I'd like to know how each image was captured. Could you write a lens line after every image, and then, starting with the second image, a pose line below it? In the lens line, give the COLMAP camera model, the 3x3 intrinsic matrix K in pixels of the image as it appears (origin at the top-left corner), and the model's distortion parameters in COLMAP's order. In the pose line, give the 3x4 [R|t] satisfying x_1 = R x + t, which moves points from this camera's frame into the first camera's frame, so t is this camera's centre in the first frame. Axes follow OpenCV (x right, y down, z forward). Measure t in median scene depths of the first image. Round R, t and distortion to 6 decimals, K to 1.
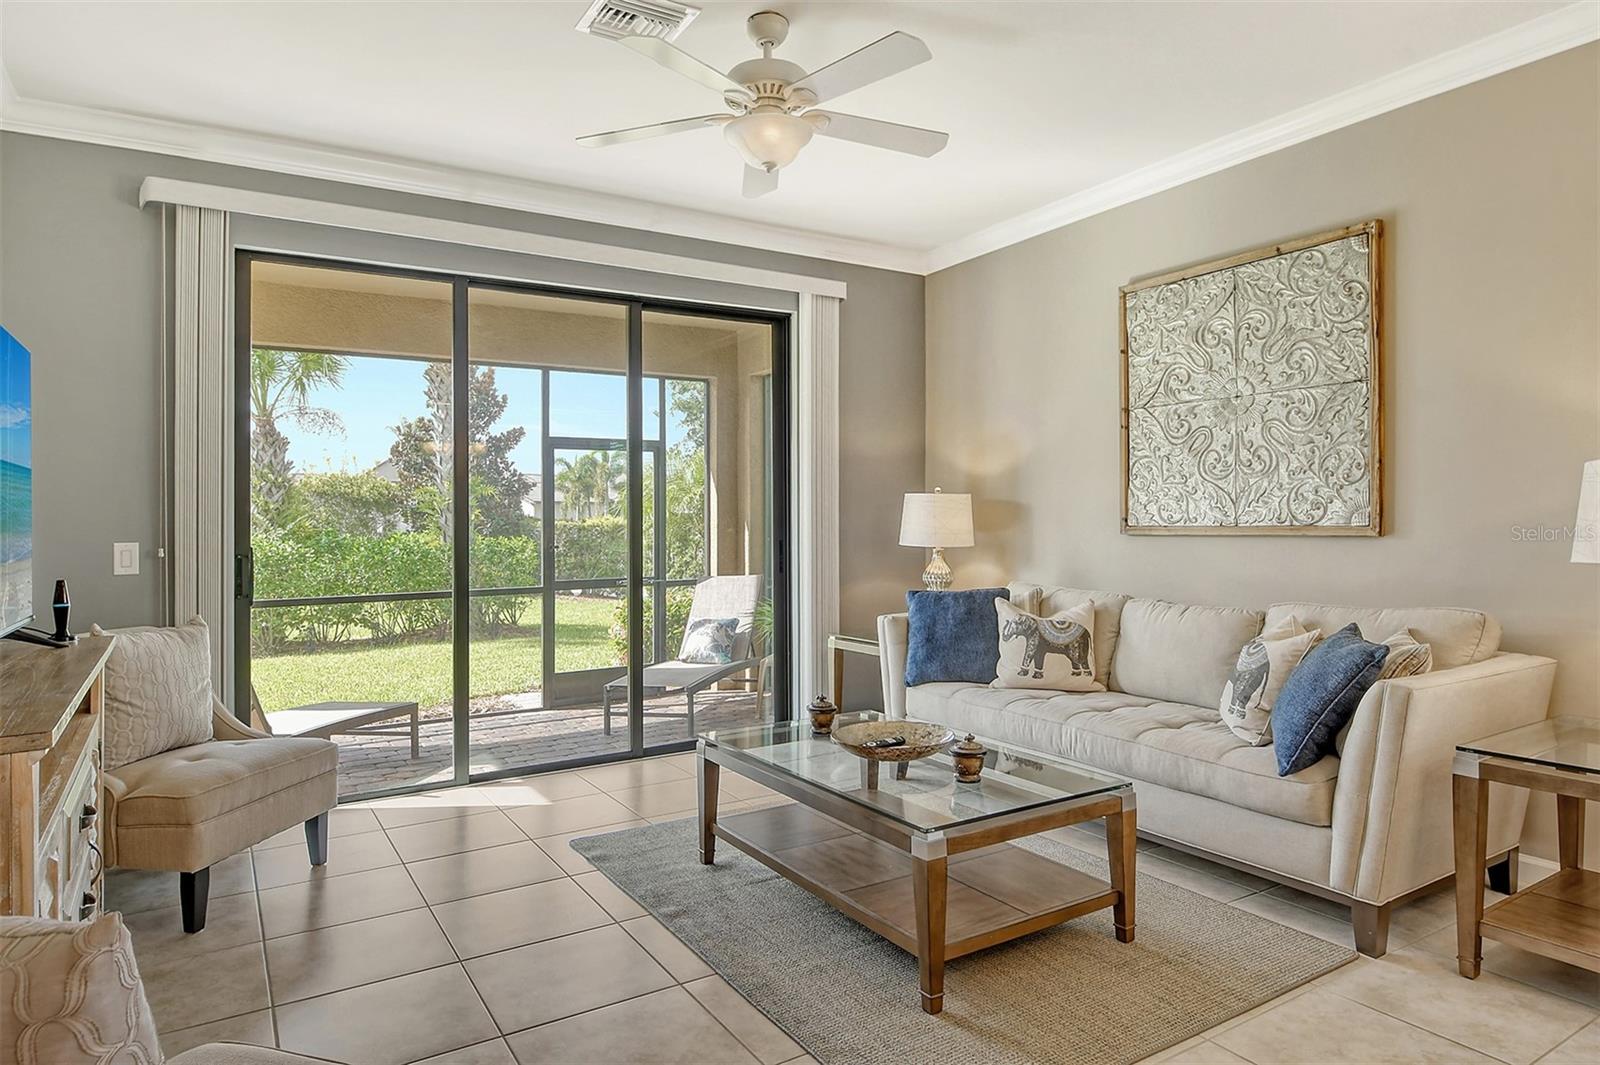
lens RADIAL K [[945.5, 0, 821.1], [0, 945.5, 498.8], [0, 0, 1]] dist [0.007906, -0.014196]
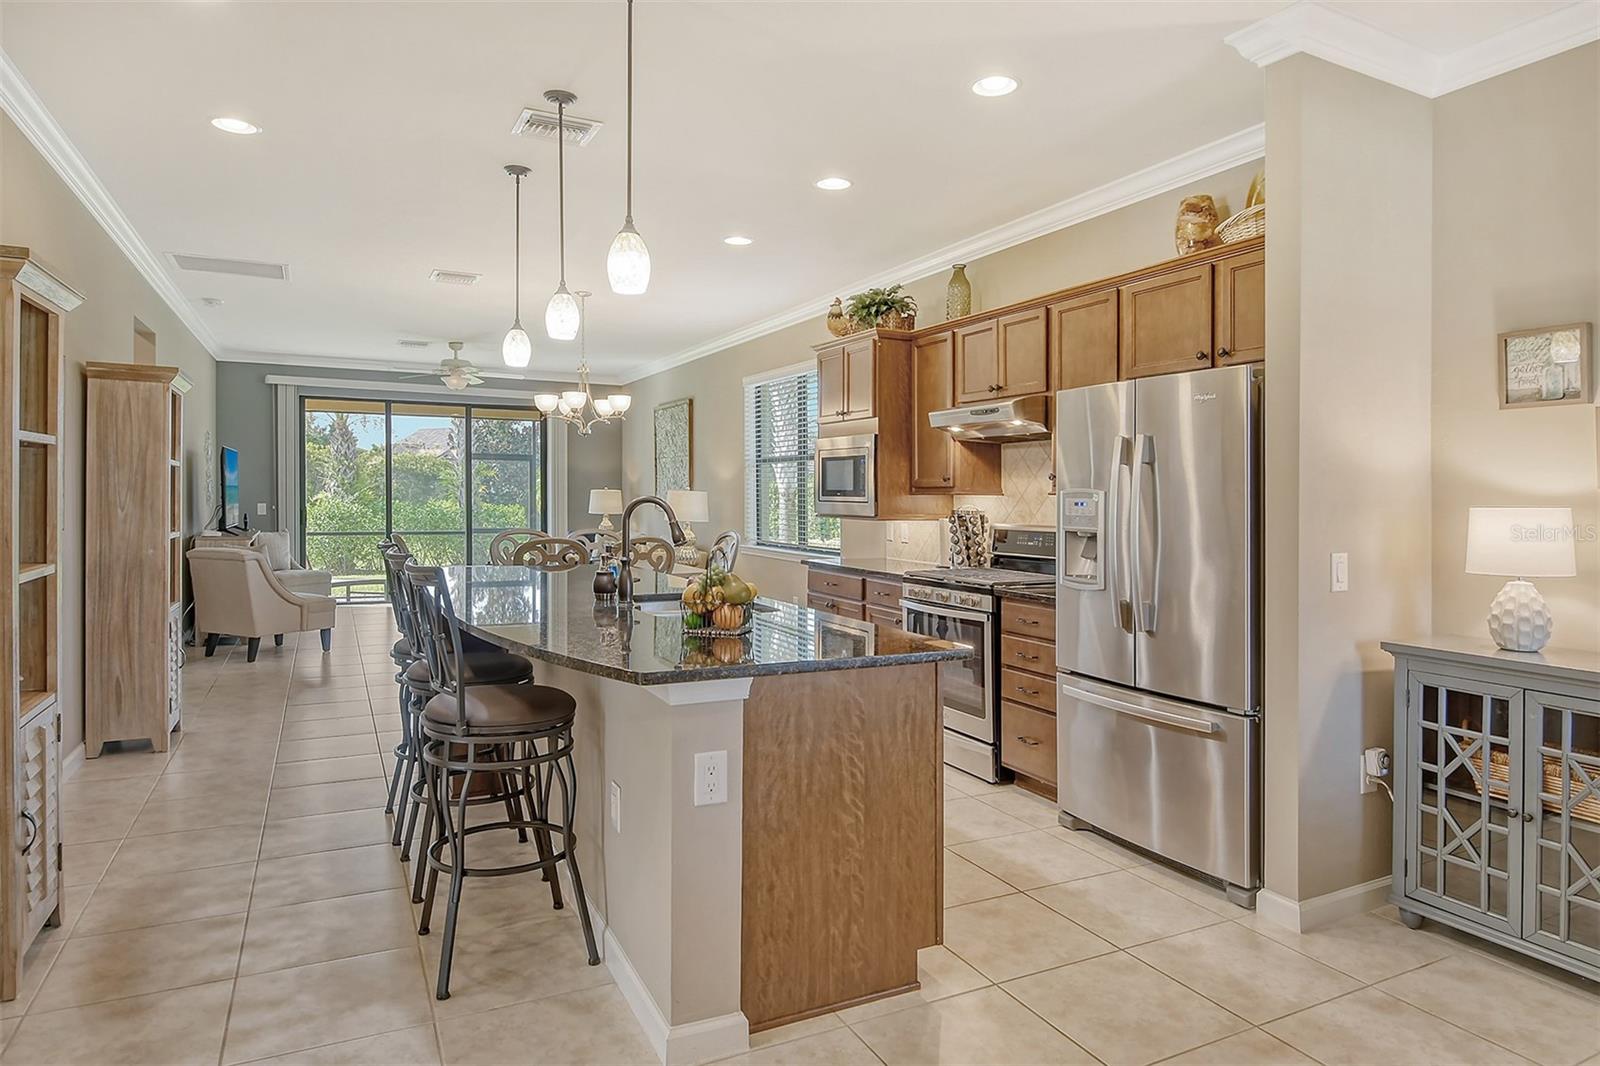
lens RADIAL K [[945.5, 0, 827.2], [0, 945.5, 505.0], [0, 0, 1]] dist [0.007906, -0.014196]
pose [[0.996580, 0.025346, -0.078647, 0.874803], [-0.022869, 0.999218, 0.032244, -0.058935], [0.079403, -0.030335, 0.996381, -1.253870]]
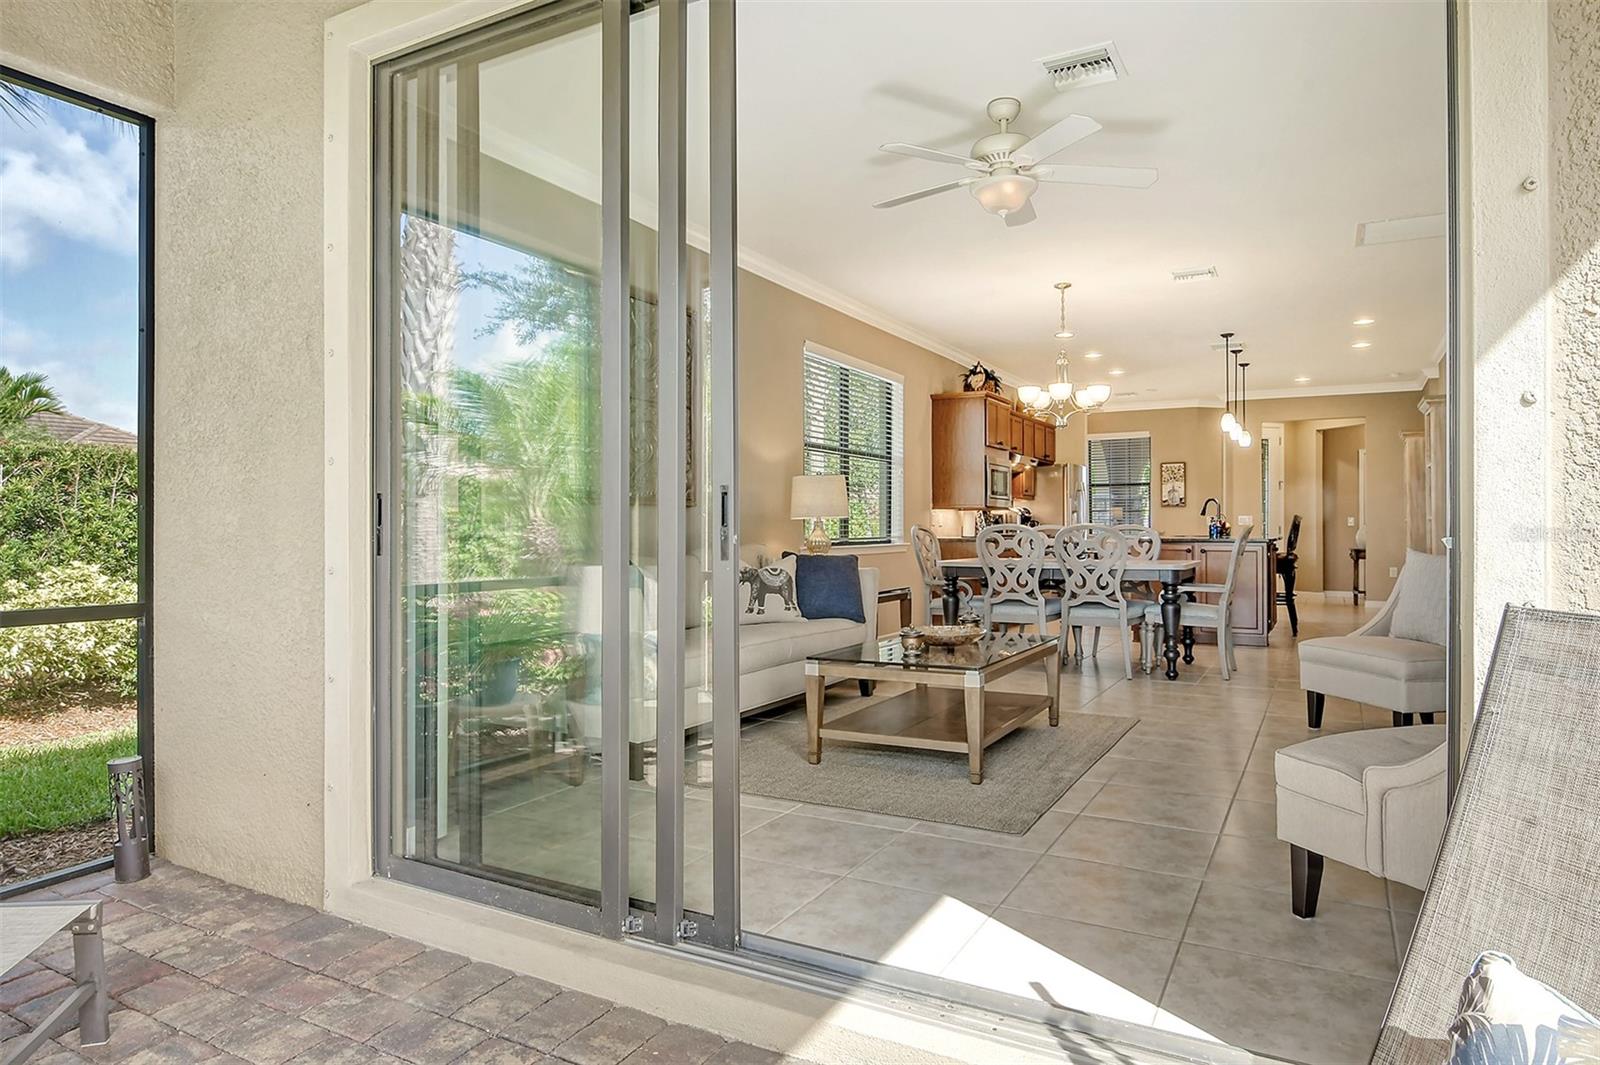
lens RADIAL K [[945.5, 0, 834.3], [0, 945.5, 524.6], [0, 0, 1]] dist [0.007906, -0.014196]
pose [[-0.498168, 0.016215, 0.866929, -0.637001], [-0.012255, 0.999594, -0.025738, 0.075829], [-0.866994, -0.023446, -0.497767, 1.103750]]
